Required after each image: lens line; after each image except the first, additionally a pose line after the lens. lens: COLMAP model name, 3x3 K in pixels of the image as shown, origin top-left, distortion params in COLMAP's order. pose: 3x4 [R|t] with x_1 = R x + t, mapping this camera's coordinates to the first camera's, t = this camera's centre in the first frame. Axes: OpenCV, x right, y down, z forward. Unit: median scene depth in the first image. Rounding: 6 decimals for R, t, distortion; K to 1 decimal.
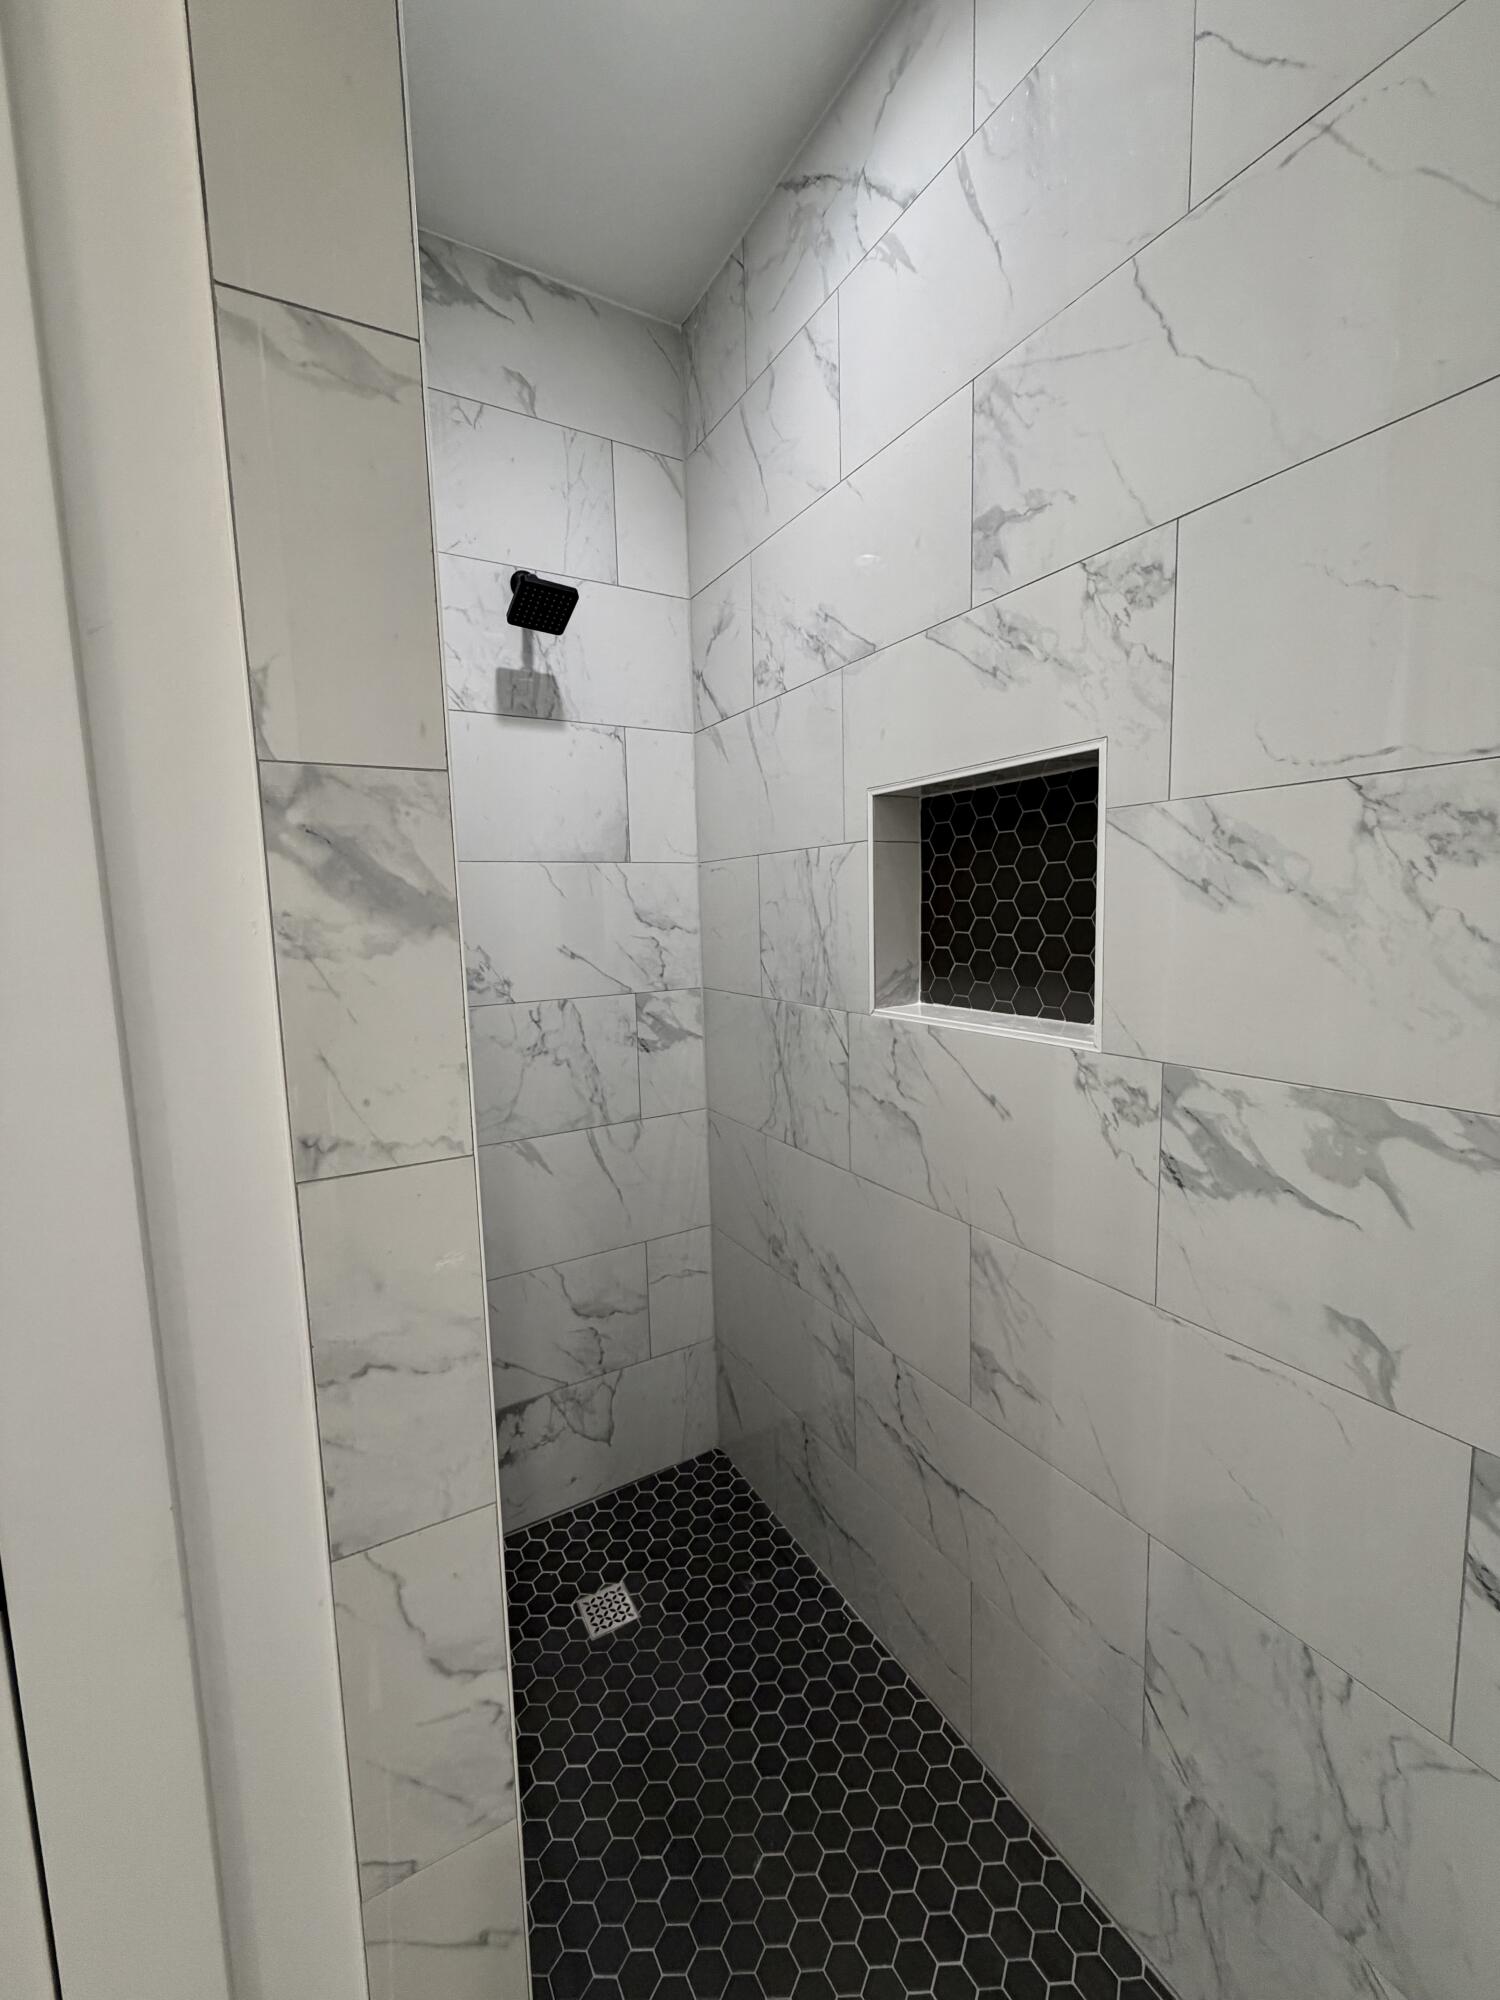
lens RADIAL K [[799.5, 0, 750.6], [0, 799.5, 996.5], [0, 0, 1]] dist [0.001913, -0.000742]
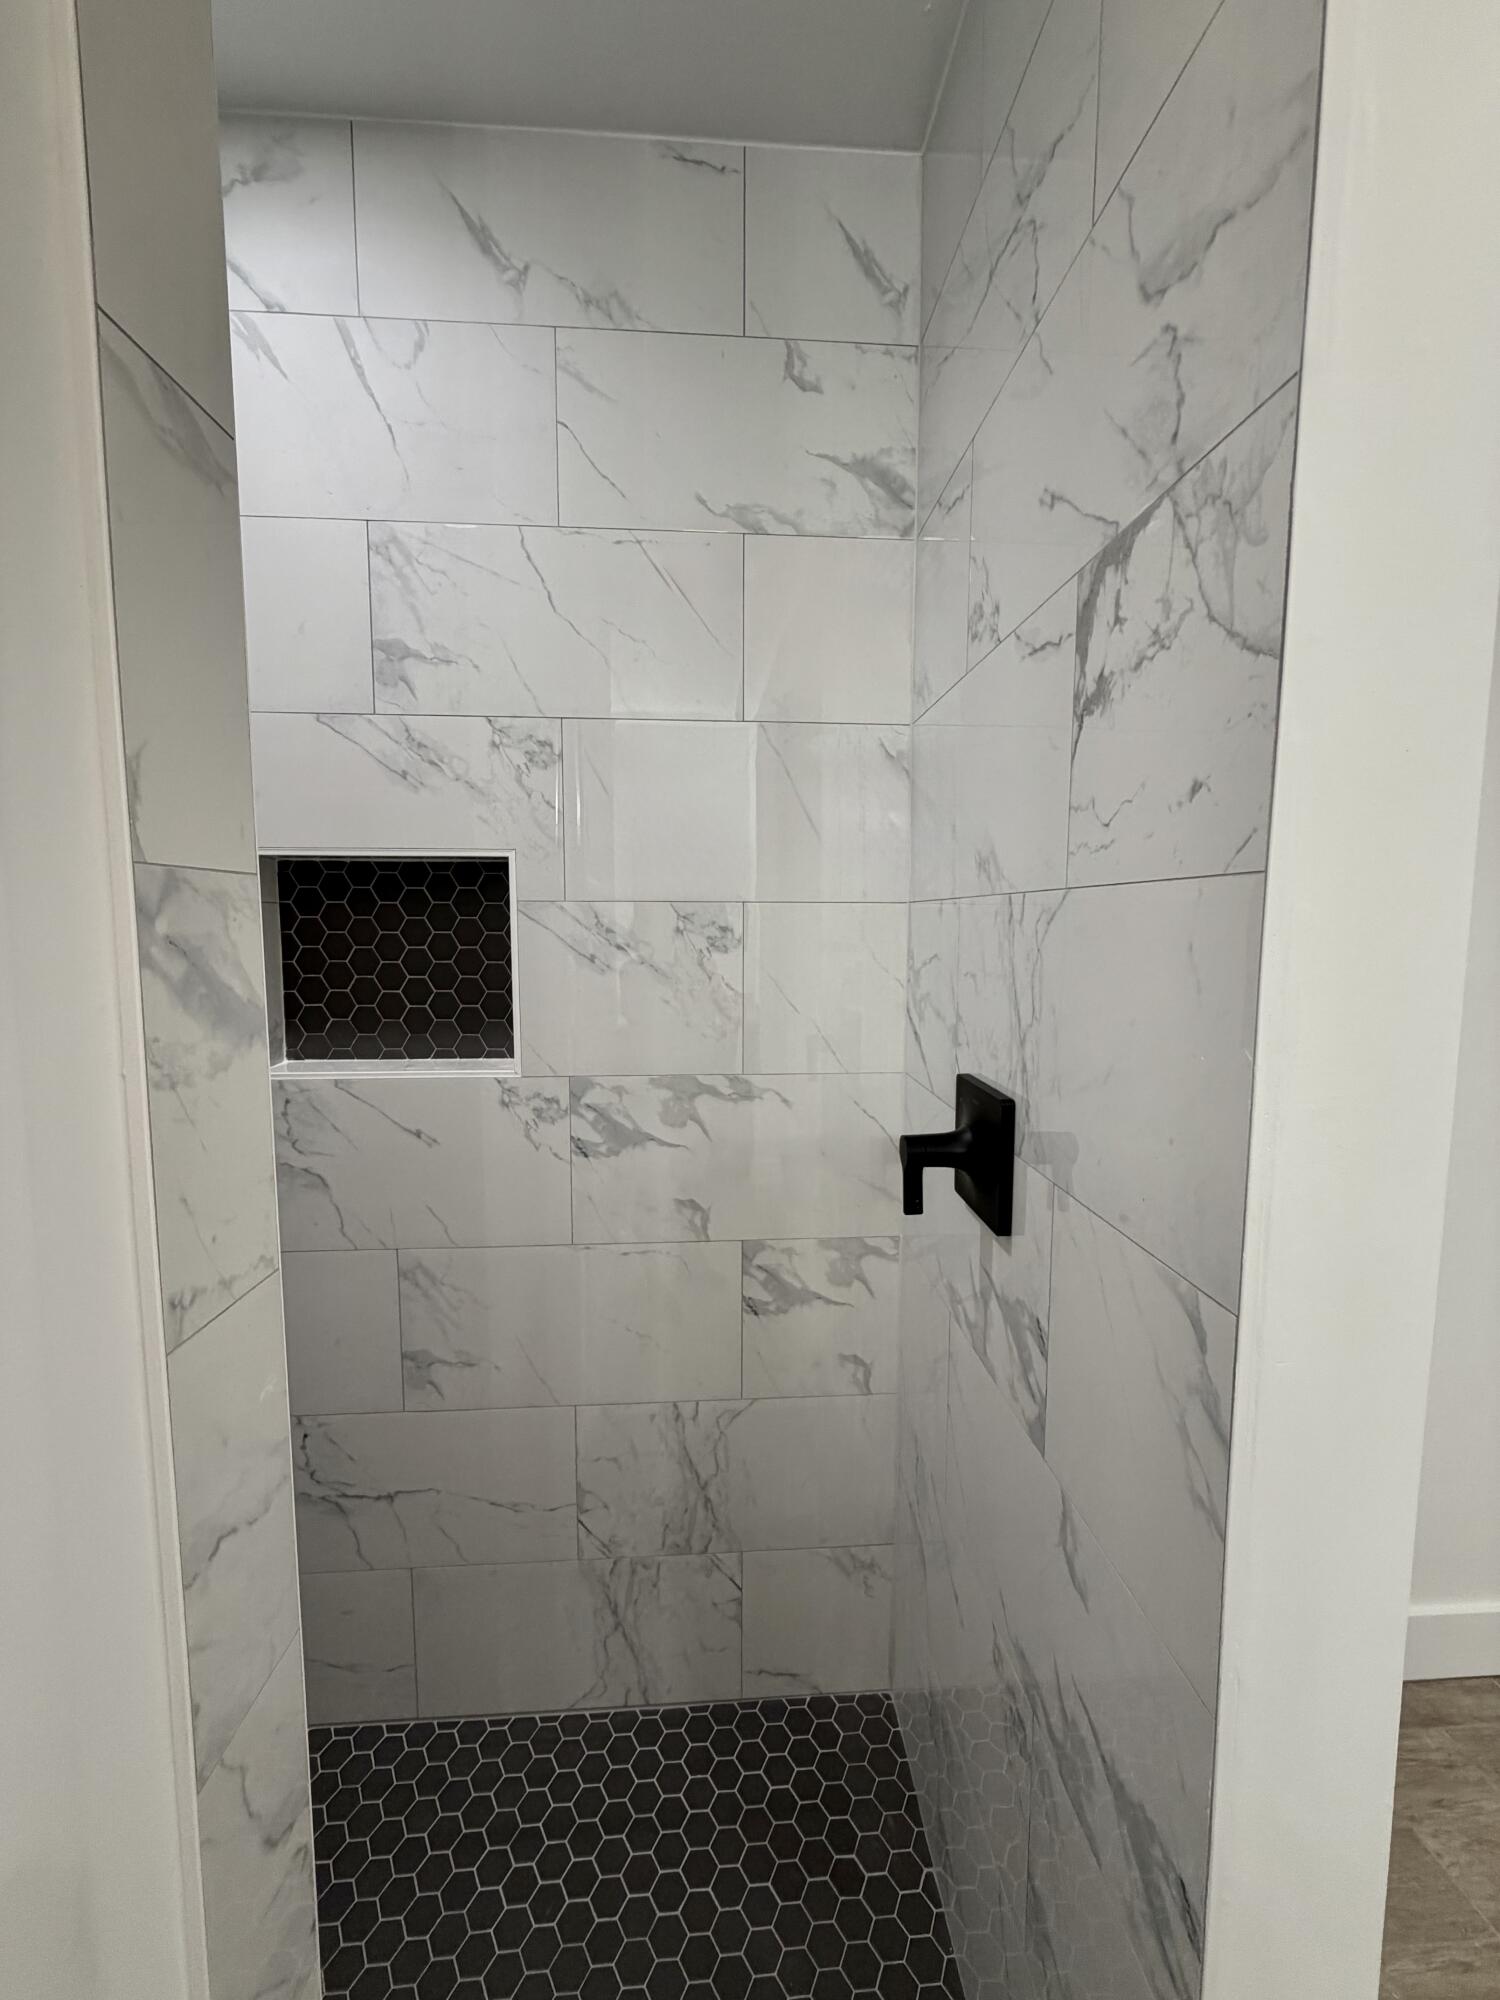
lens RADIAL K [[799.5, 0, 748.6], [0, 799.5, 998.9], [0, 0, 1]] dist [0.001913, -0.000742]
pose [[0.450578, -0.061516, 0.890615, -0.630941], [0.086156, 0.995963, 0.025205, -0.067692], [-0.888570, 0.065375, 0.454059, 0.027119]]
